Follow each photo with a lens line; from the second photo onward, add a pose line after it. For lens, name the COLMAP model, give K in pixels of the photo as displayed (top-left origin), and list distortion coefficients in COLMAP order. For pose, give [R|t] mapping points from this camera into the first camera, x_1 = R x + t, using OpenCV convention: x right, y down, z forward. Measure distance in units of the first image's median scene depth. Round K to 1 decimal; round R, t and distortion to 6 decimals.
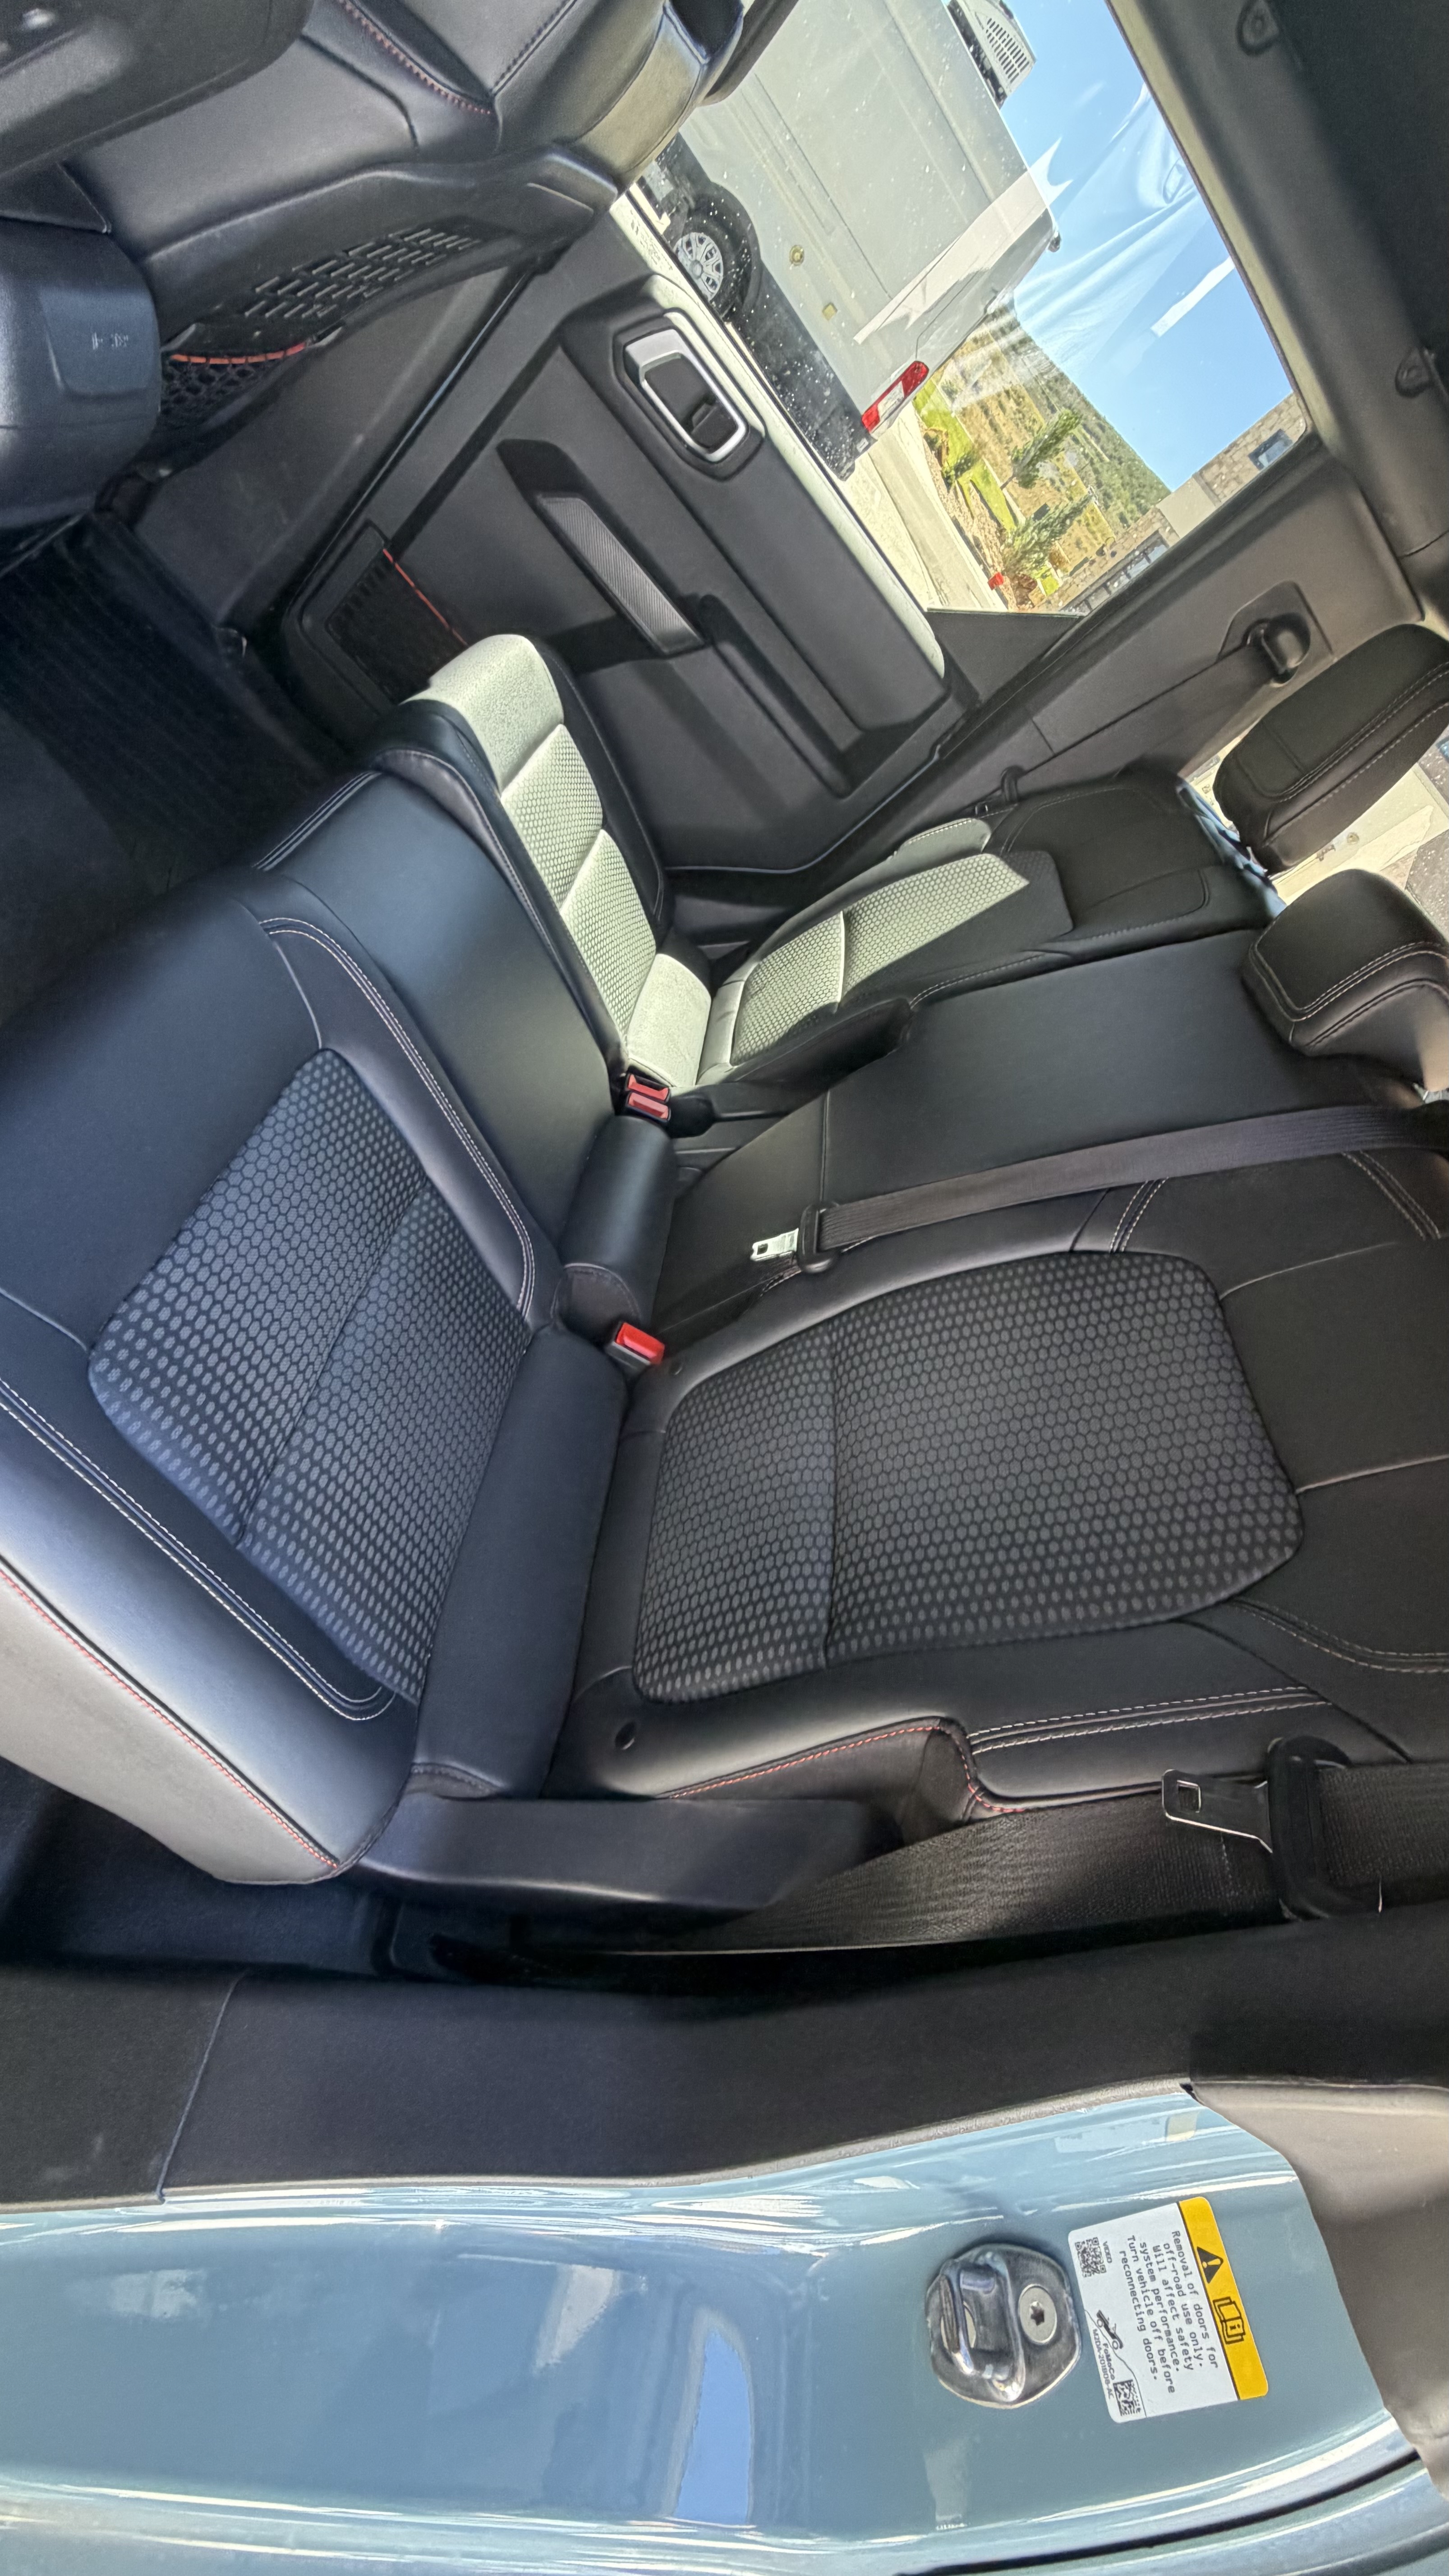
lens RADIAL K [[1137.1, 0, 724.5], [0, 1137.1, 1288.0], [0, 0, 1]] dist [-0.000251, -0.000317]
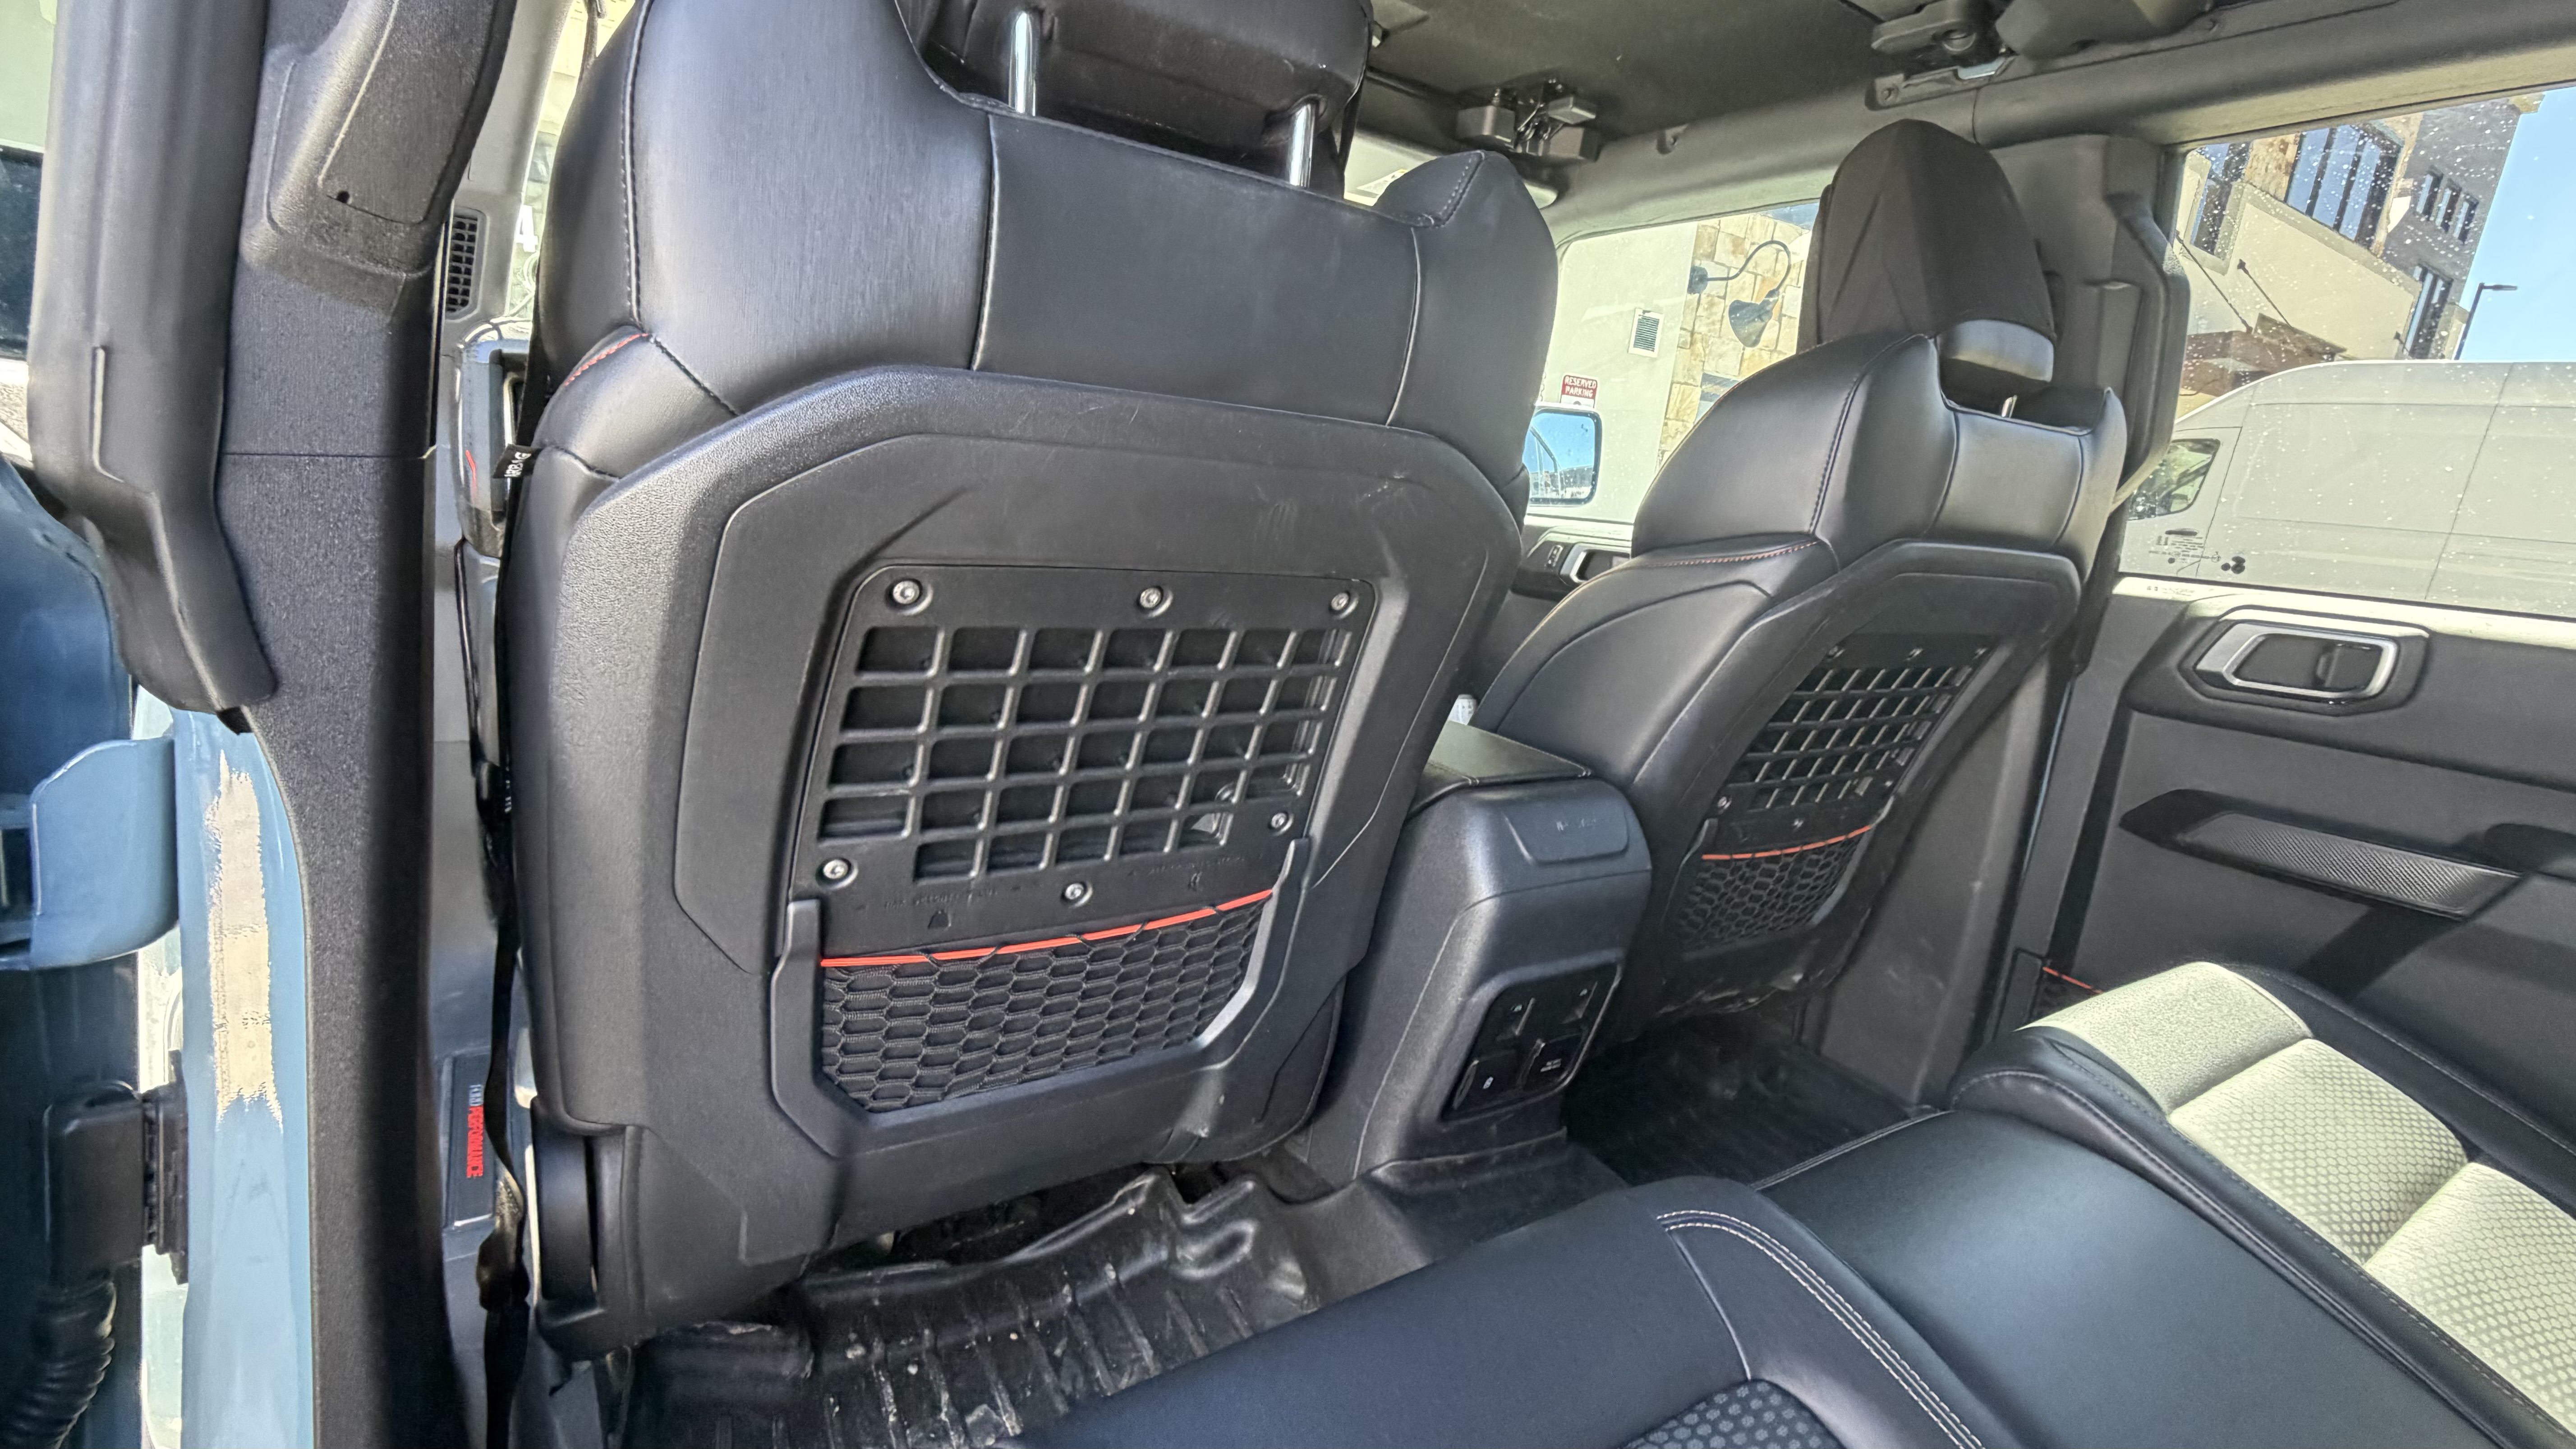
lens RADIAL K [[1137.1, 0, 1281.1], [0, 1137.1, 726.8], [0, 0, 1]] dist [-0.000251, -0.000317]
pose [[0.520654, -0.561849, -0.642841, 0.092504], [-0.233216, 0.630716, -0.740140, 0.066170], [0.821297, 0.535278, 0.197353, 0.223260]]
